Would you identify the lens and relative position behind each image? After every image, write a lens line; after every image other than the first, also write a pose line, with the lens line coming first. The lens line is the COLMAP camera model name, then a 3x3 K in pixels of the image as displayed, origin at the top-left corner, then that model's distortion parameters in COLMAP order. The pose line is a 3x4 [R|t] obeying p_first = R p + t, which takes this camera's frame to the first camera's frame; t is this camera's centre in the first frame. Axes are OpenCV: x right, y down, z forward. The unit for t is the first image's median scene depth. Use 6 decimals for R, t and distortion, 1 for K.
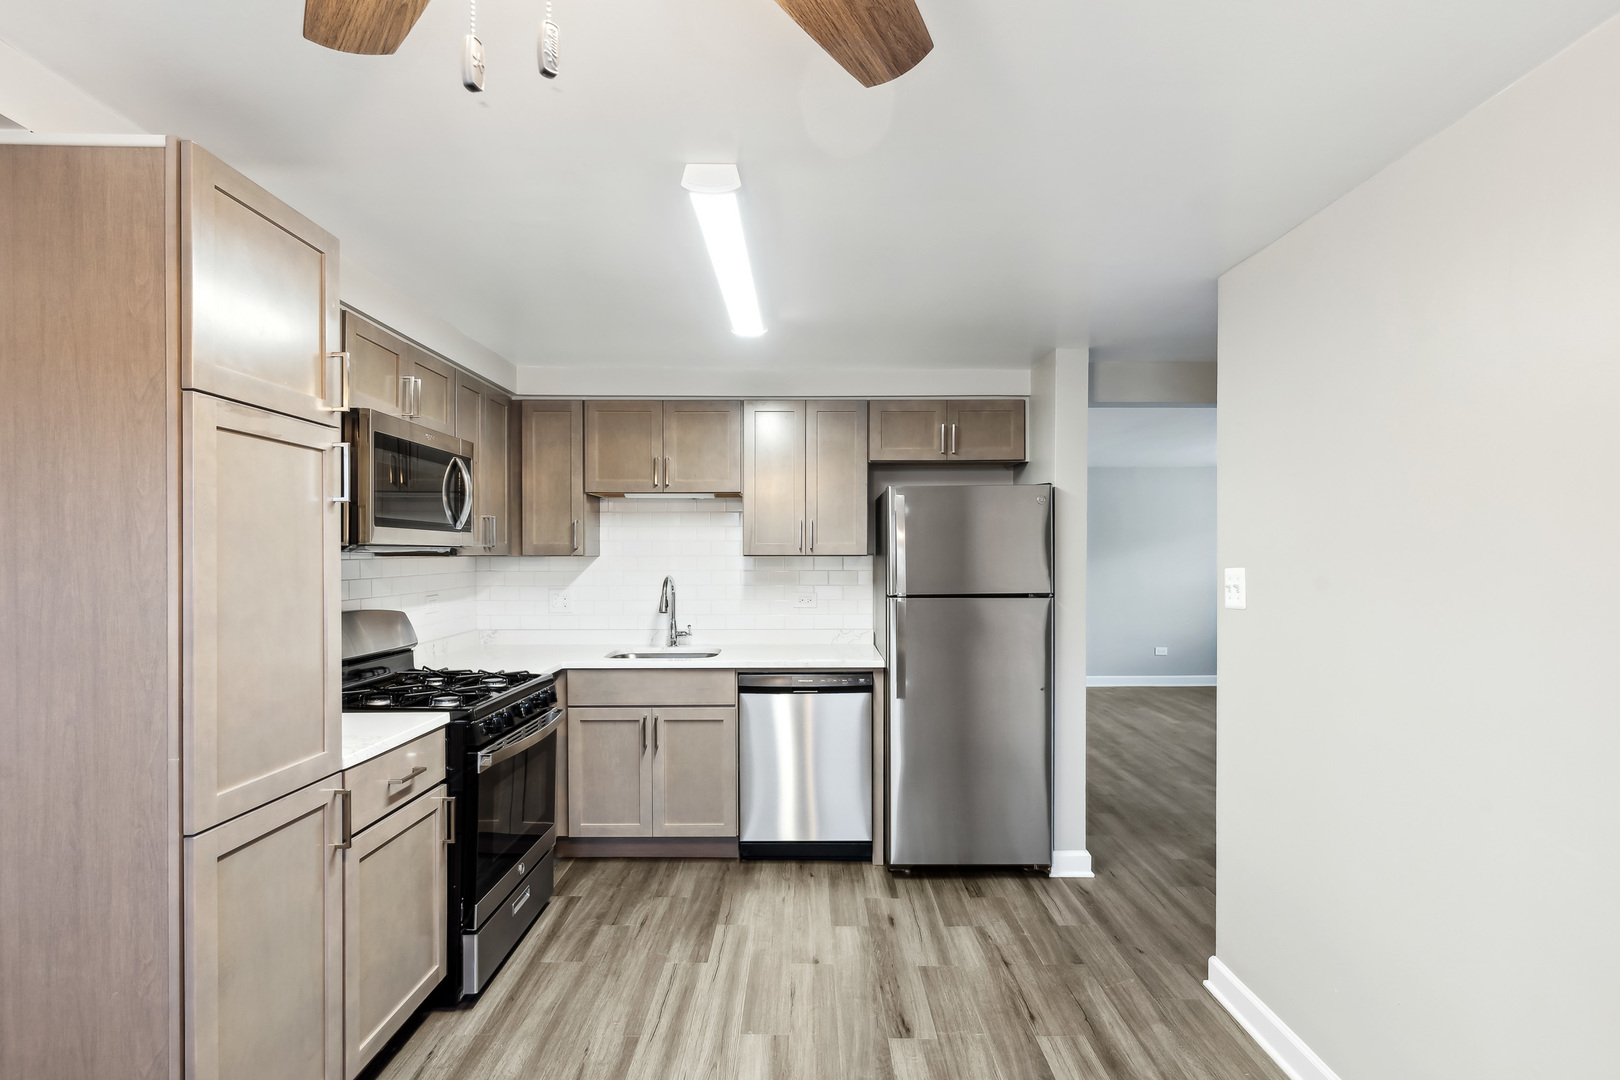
lens RADIAL K [[789.1, 0, 813.2], [0, 789.1, 549.7], [0, 0, 1]] dist [0.000592, -0.000172]
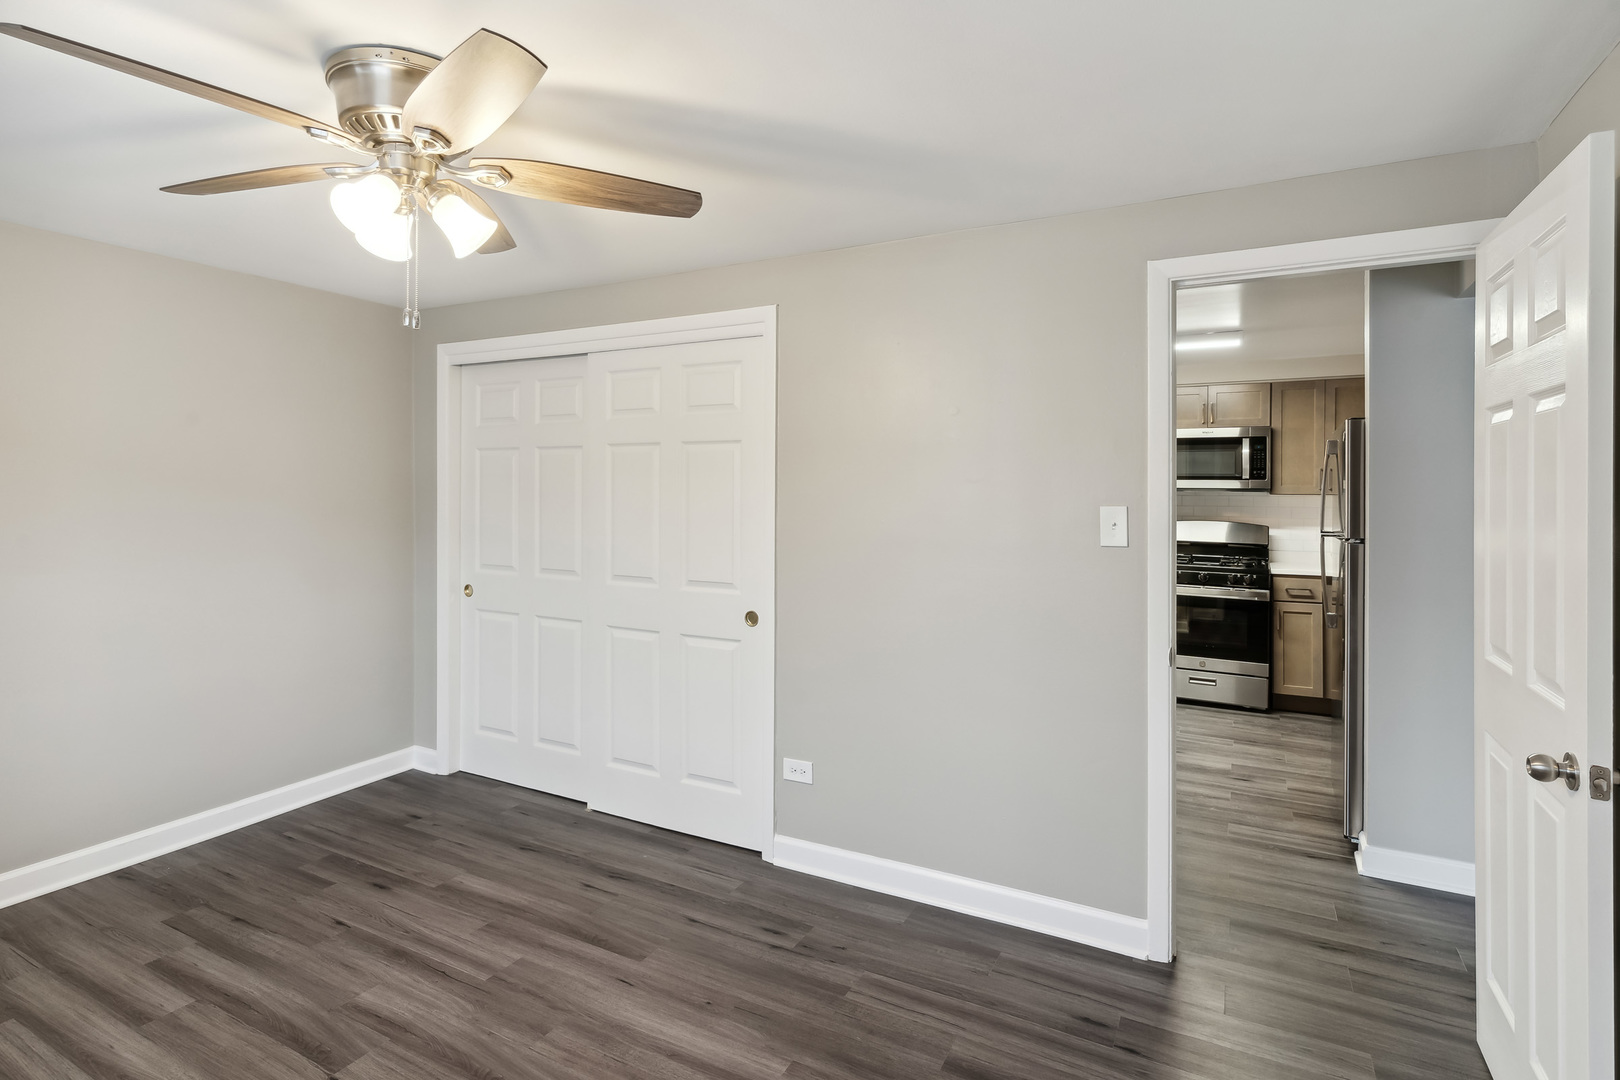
lens RADIAL K [[803.9, 0, 808.9], [0, 803.9, 490.3], [0, 0, 1]] dist [0.000381, -0.000032]
pose [[-0.481396, 0.004208, -0.876493, 1.526538], [-0.001082, 0.999985, 0.005395, -0.007787], [0.876502, 0.003546, -0.481384, 0.970573]]
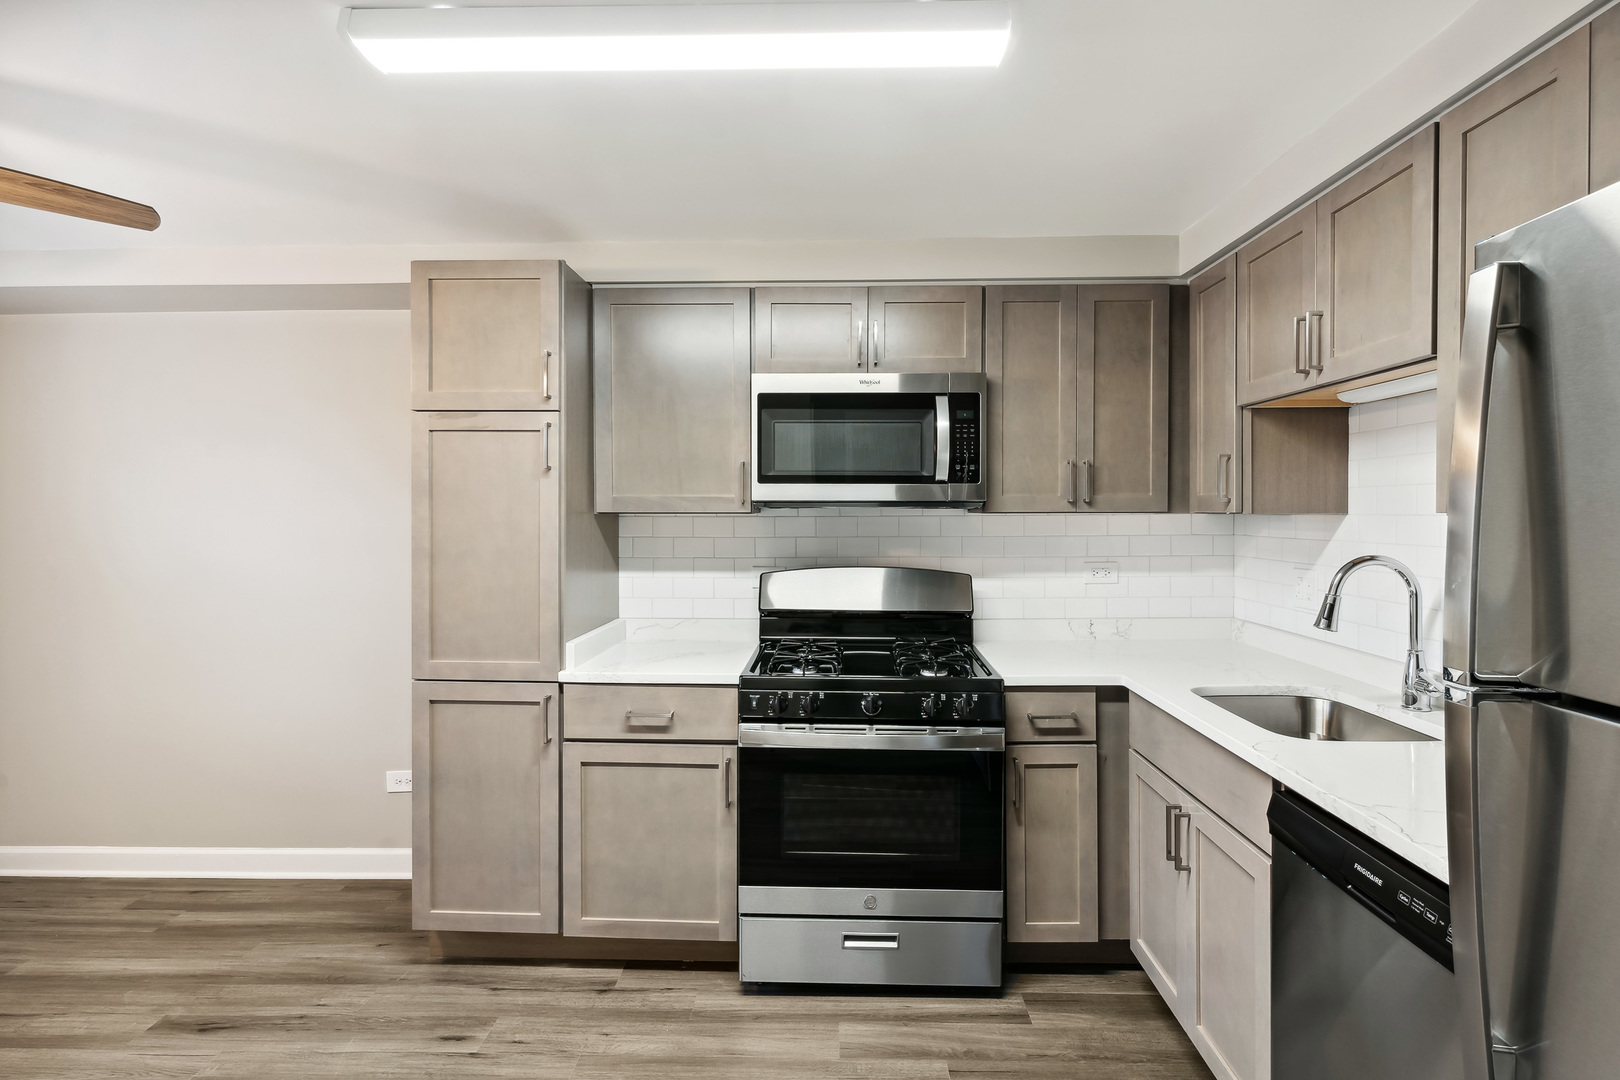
lens RADIAL K [[797.0, 0, 833.6], [0, 797.0, 523.2], [0, 0, 1]] dist [0.001276, -0.001055]
pose [[-0.025723, 0.013646, -0.999576, 0.385681], [0.004271, 0.999899, 0.013540, 0.007551], [0.999660, -0.003921, -0.025779, 0.871384]]
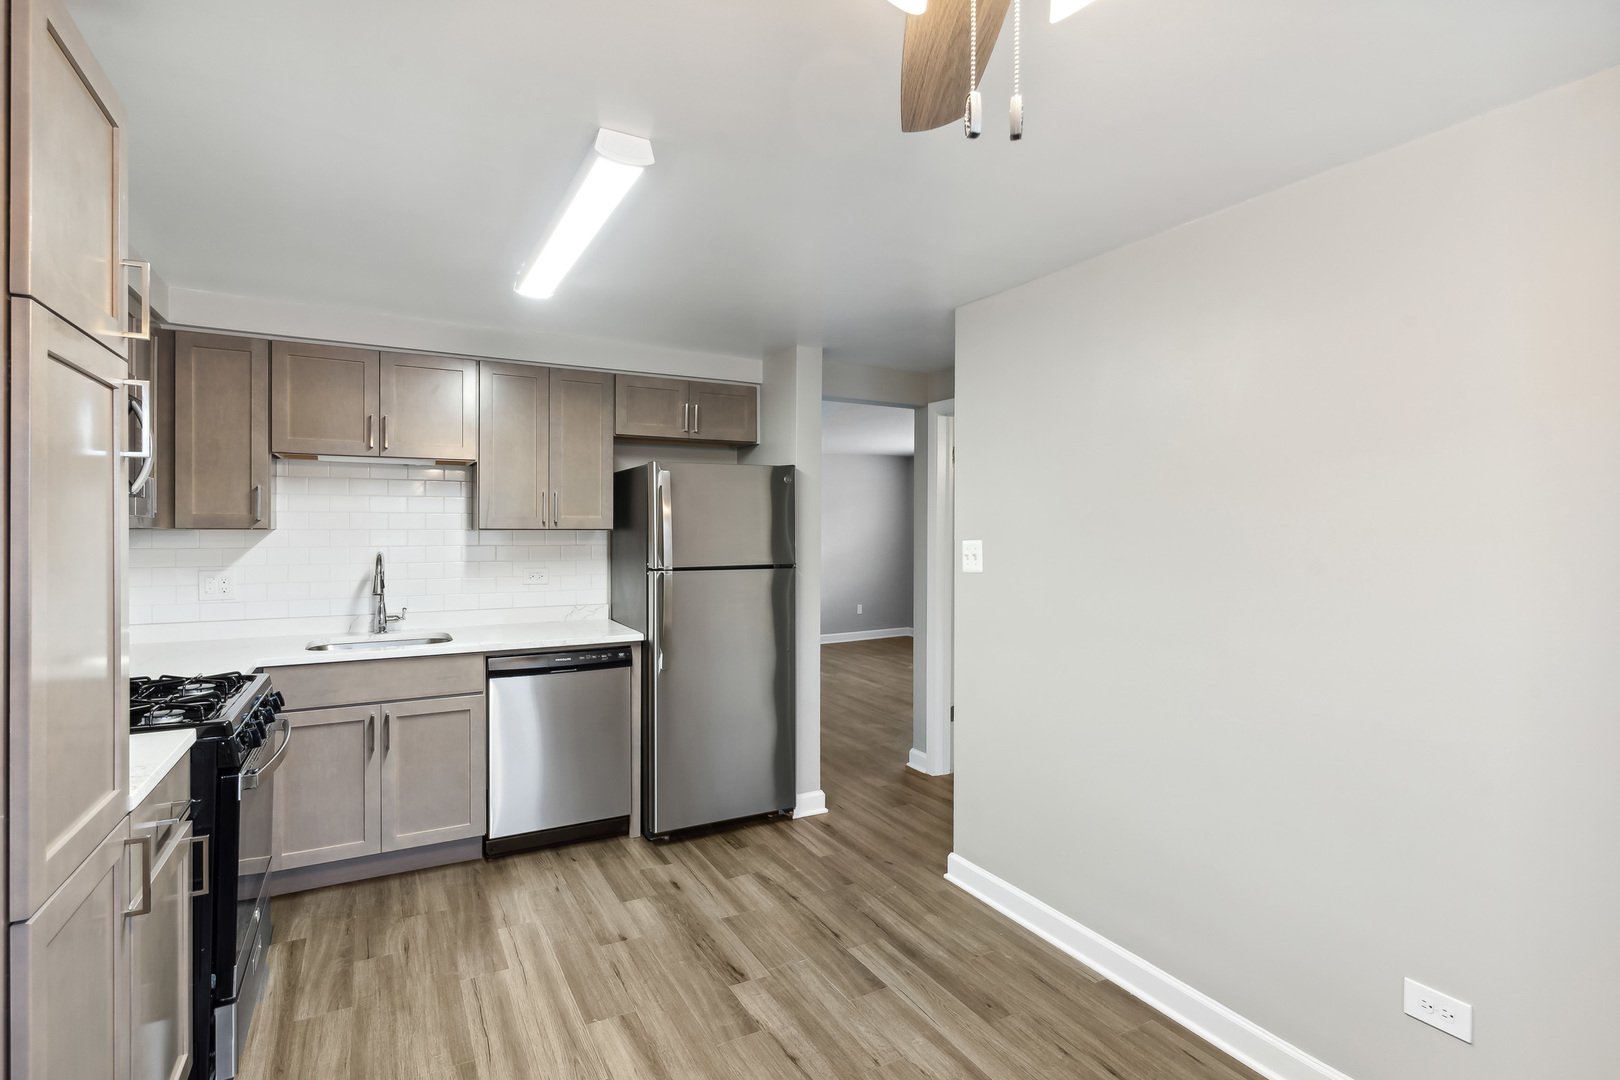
lens RADIAL K [[783.8, 0, 809.7], [0, 783.8, 519.6], [0, 0, 1]] dist [0.000400, 0.000158]
pose [[0.877725, 0.008767, 0.479085, -0.231468], [-0.006300, 0.999957, -0.006755, -0.000098], [-0.479123, 0.002911, 0.877743, 0.017517]]
